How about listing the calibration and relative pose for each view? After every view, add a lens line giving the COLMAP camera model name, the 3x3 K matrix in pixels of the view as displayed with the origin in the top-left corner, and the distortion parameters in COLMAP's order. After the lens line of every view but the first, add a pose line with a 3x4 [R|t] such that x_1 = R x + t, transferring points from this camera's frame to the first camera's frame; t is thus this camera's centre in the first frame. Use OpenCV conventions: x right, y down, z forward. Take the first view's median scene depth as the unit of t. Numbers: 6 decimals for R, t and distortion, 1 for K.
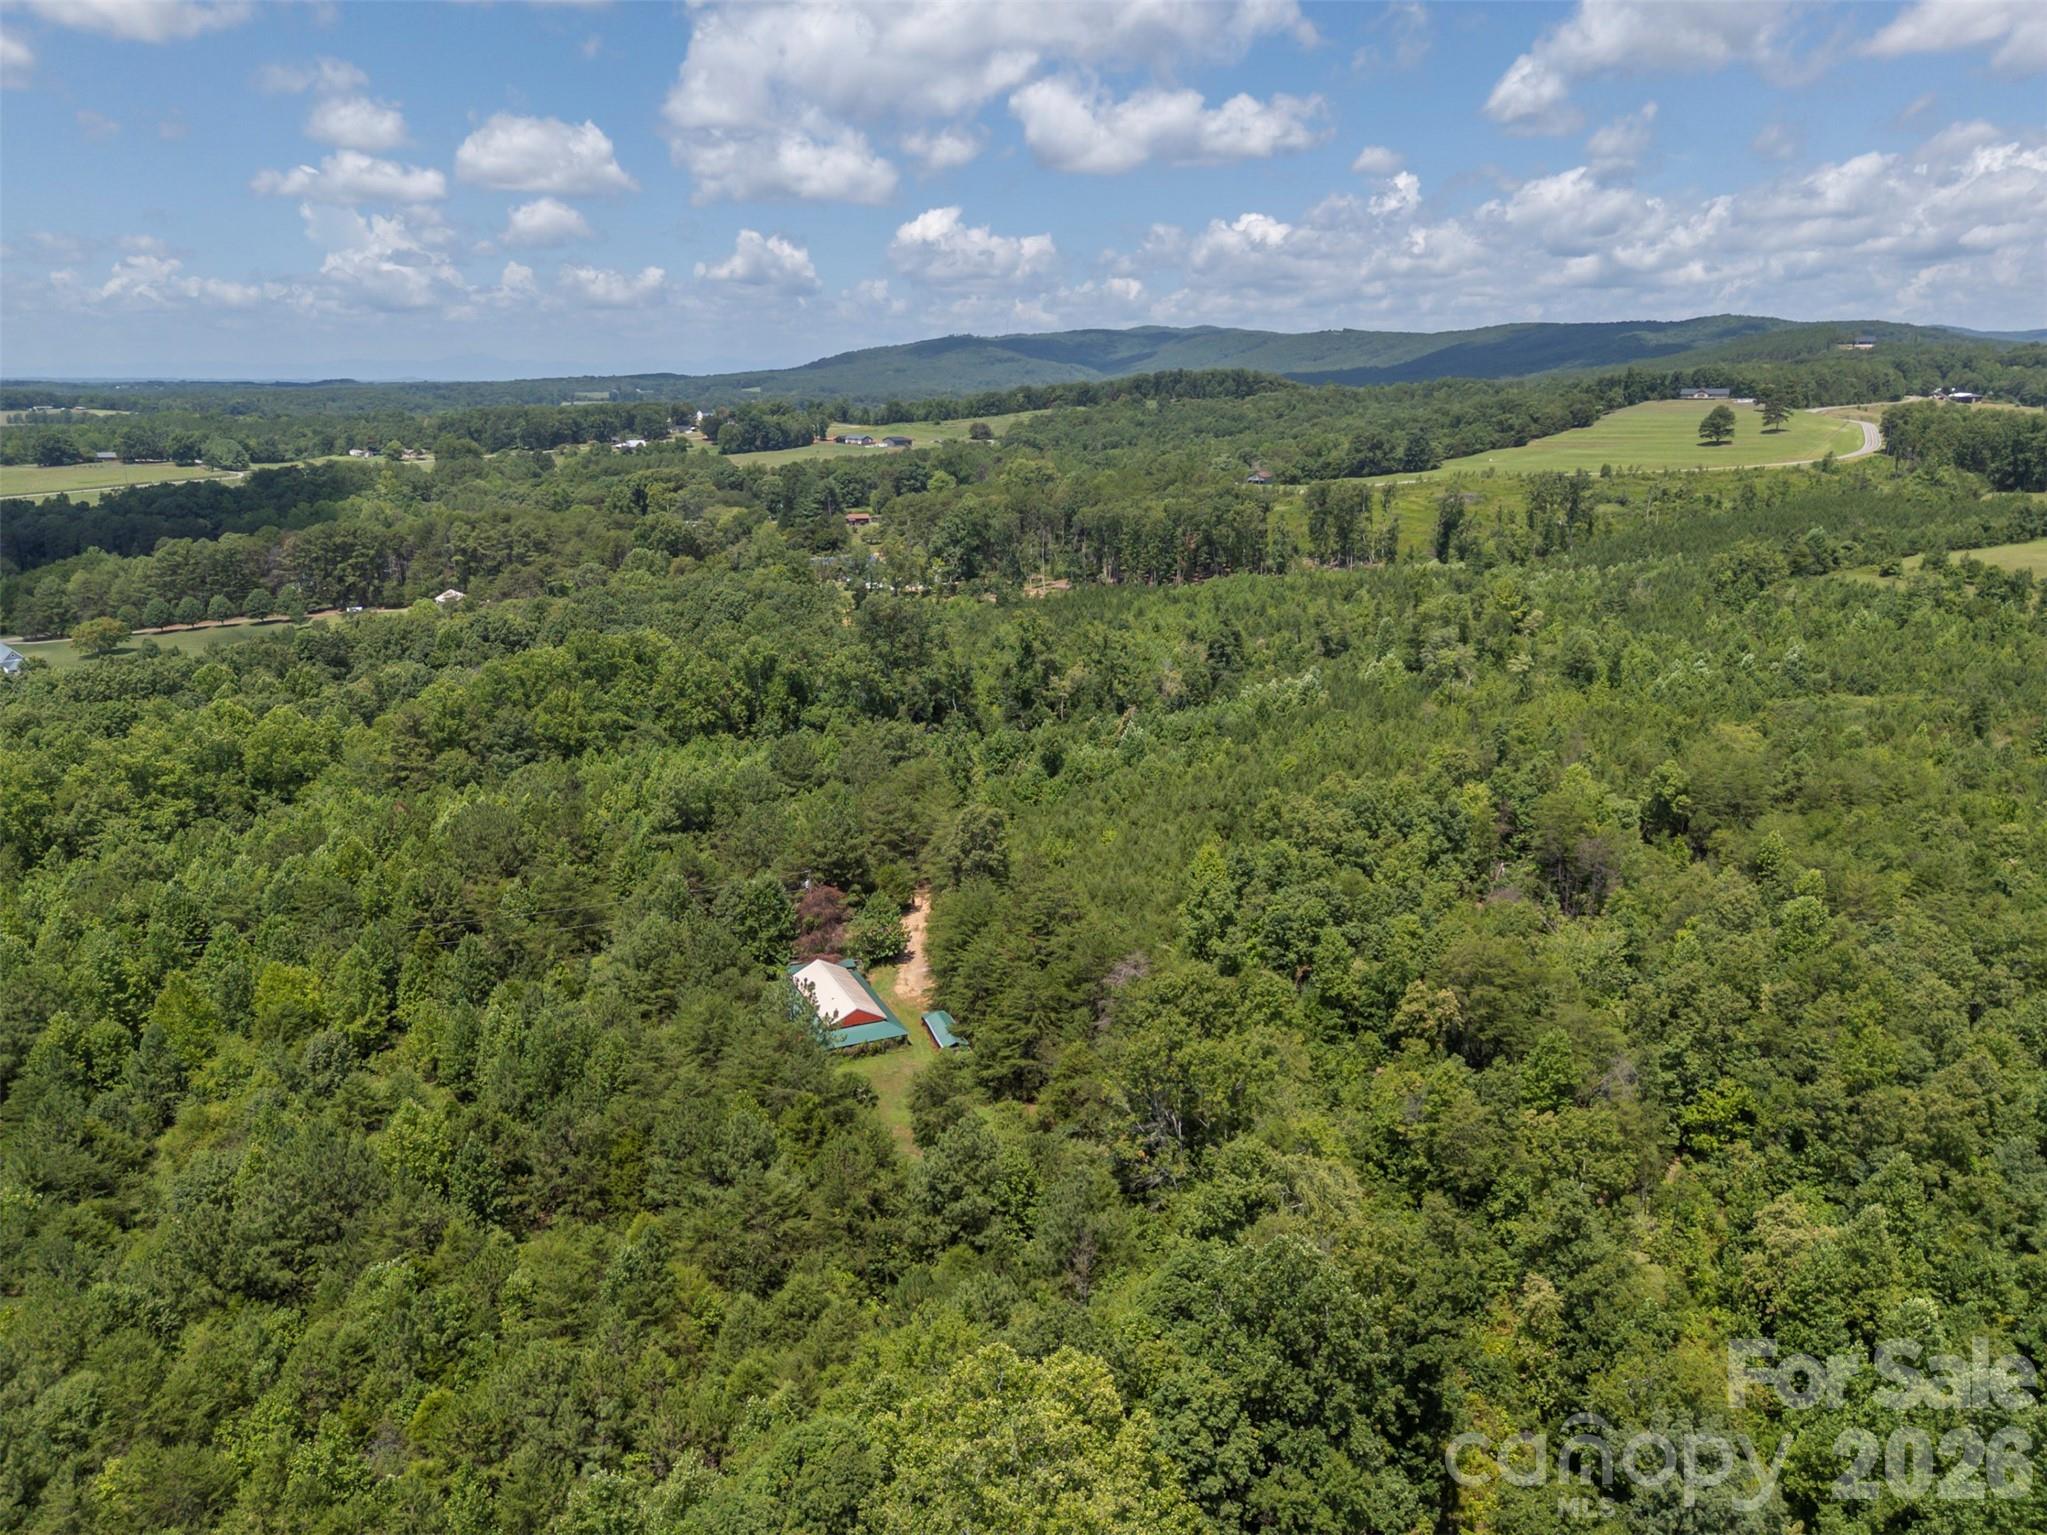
lens RADIAL K [[1480.6, 0, 1023.5], [0, 1480.6, 767.5], [0, 0, 1]] dist [0.072557, -0.070276]
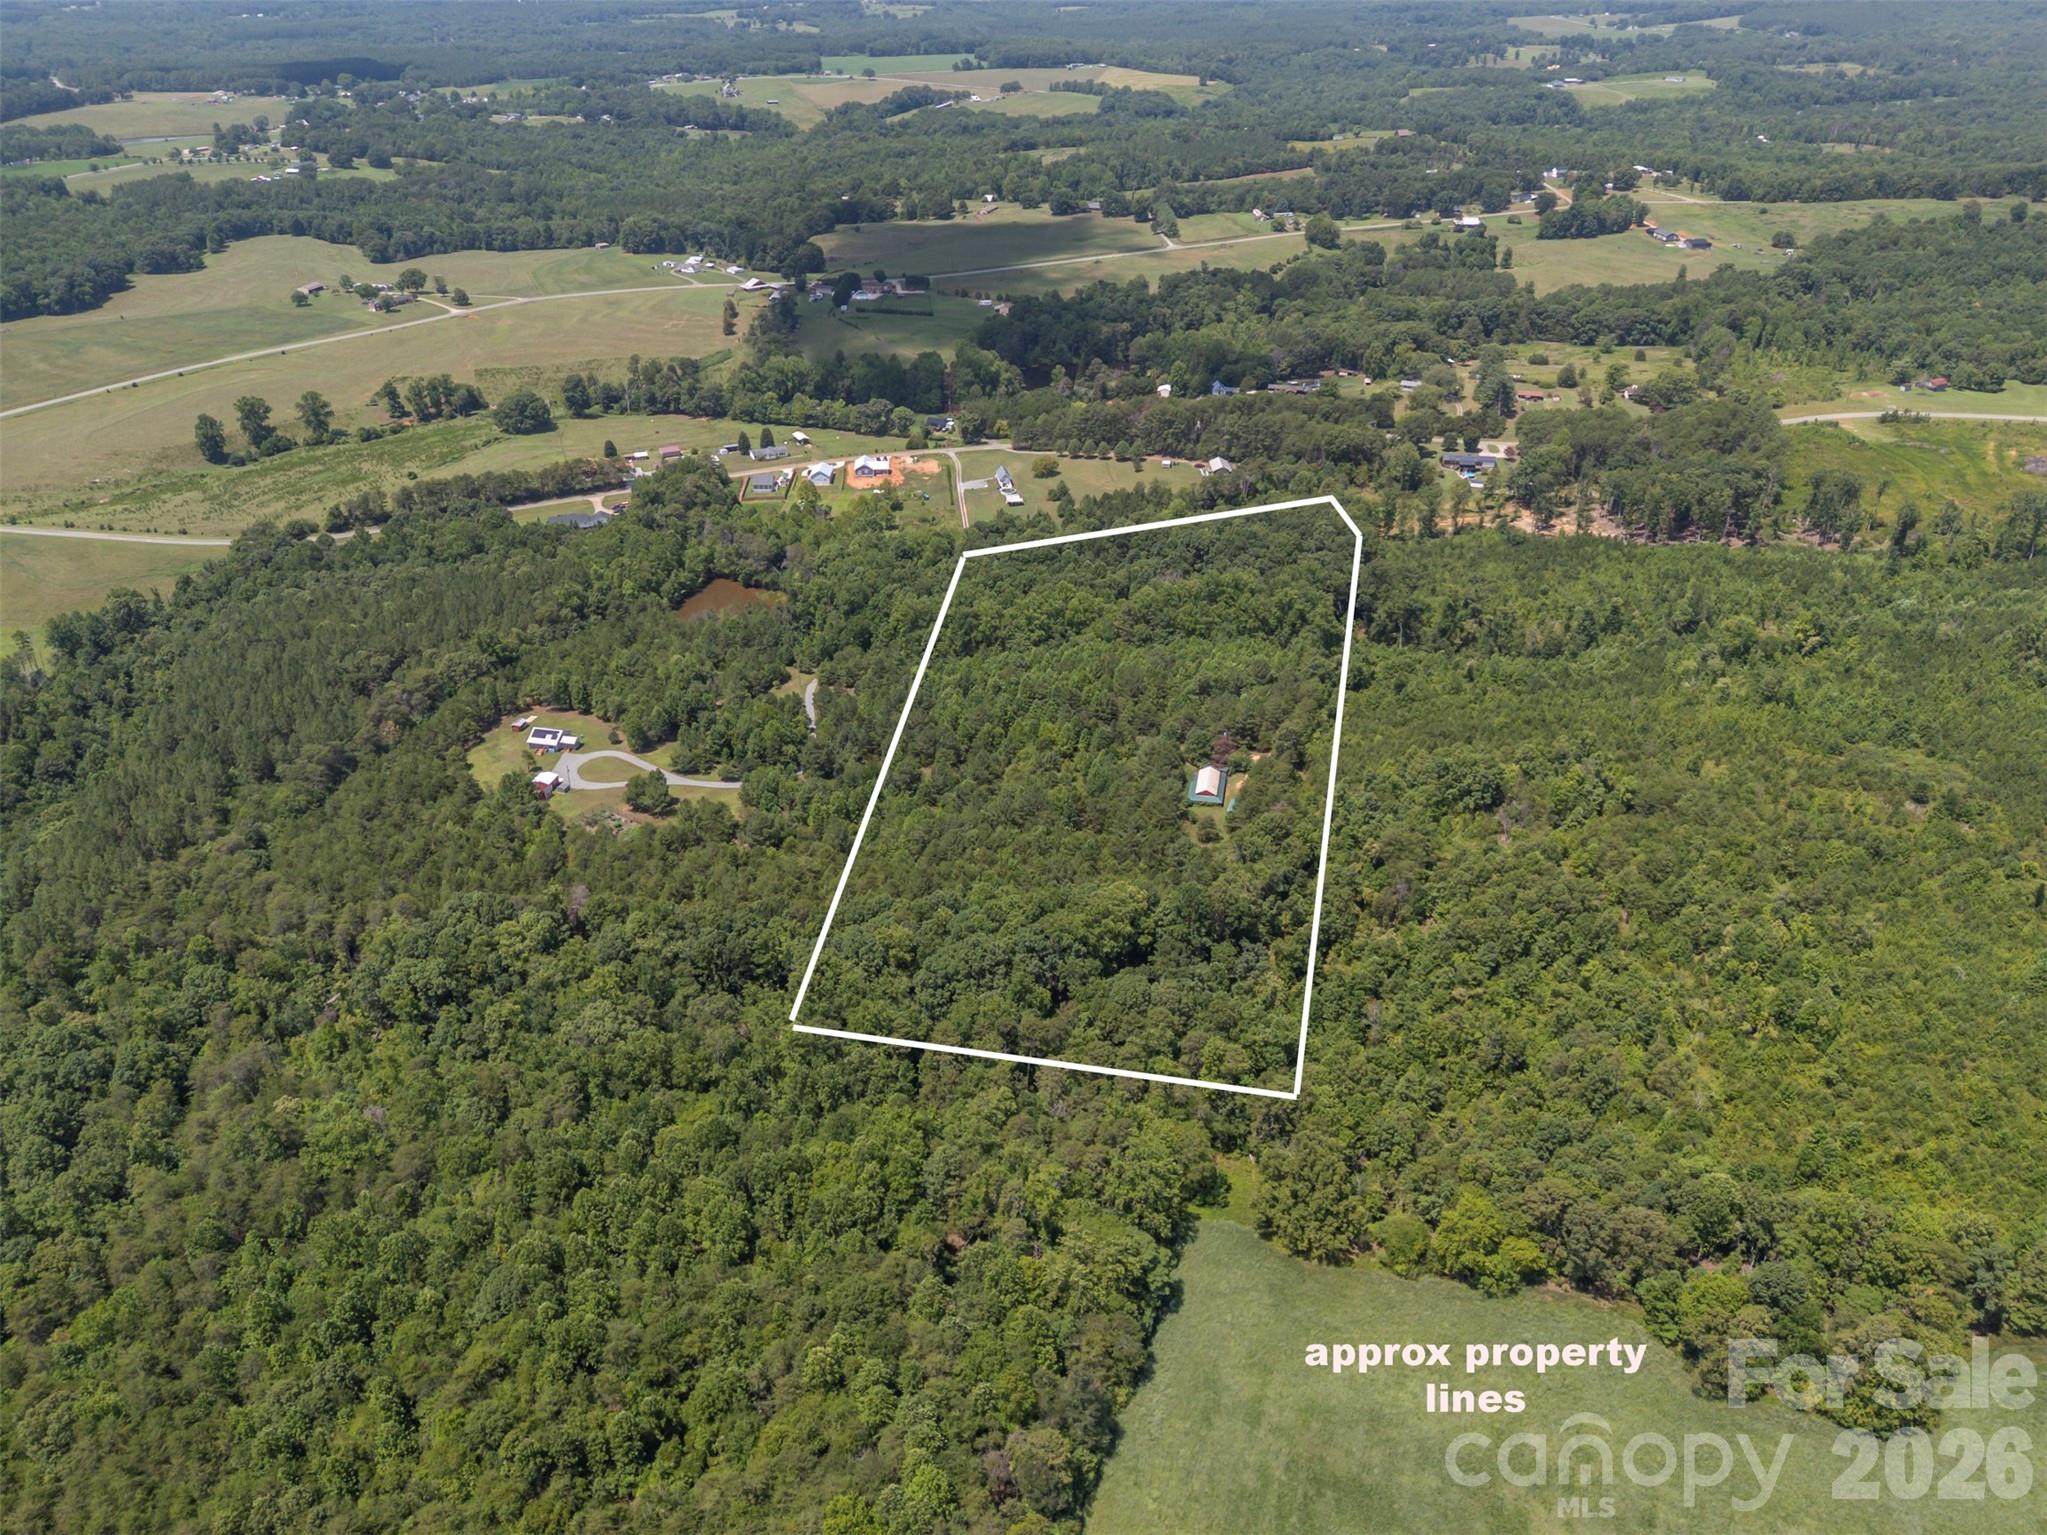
lens RADIAL K [[1476.8, 0, 1023.5], [0, 1476.8, 767.5], [0, 0, 1]] dist [0.073049, -0.065404]
pose [[0.823431, 0.273481, -0.497162, 0.730334], [-0.138262, 0.946481, 0.291646, -0.482014], [0.550314, -0.171412, 0.817174, -1.113114]]
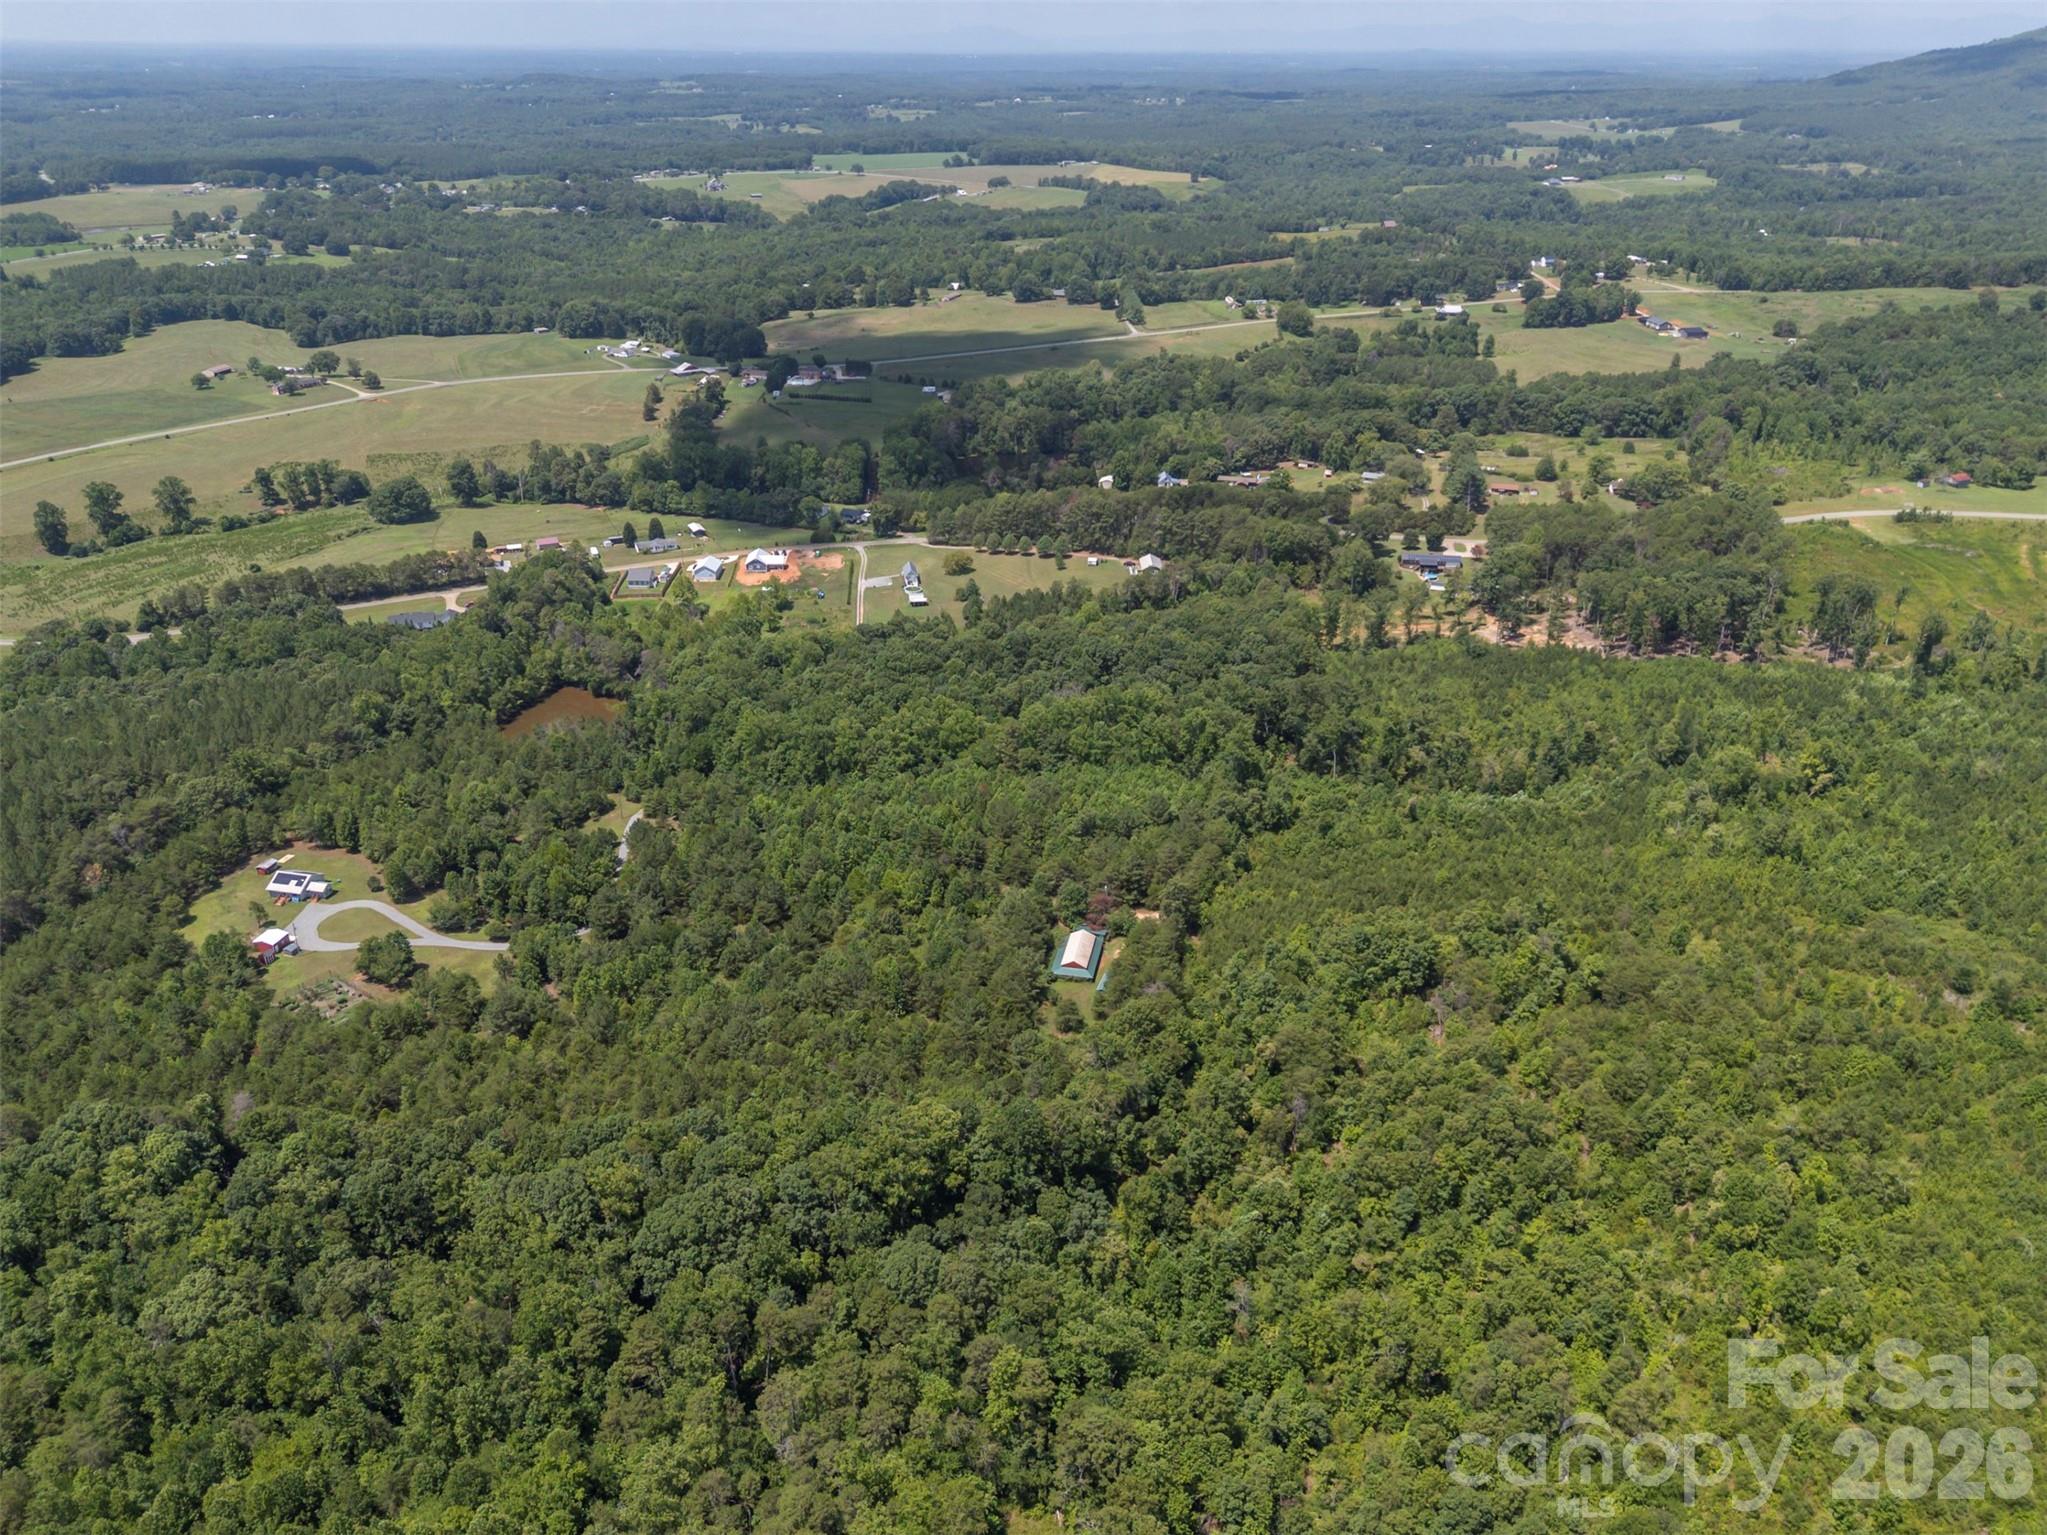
lens RADIAL K [[1480.6, 0, 1023.5], [0, 1480.6, 767.5], [0, 0, 1]] dist [0.072557, -0.070276]
pose [[0.815947, 0.248647, -0.521924, 0.693702], [-0.143413, 0.961621, 0.233917, -0.477933], [0.560056, -0.116013, 0.820291, -0.664200]]
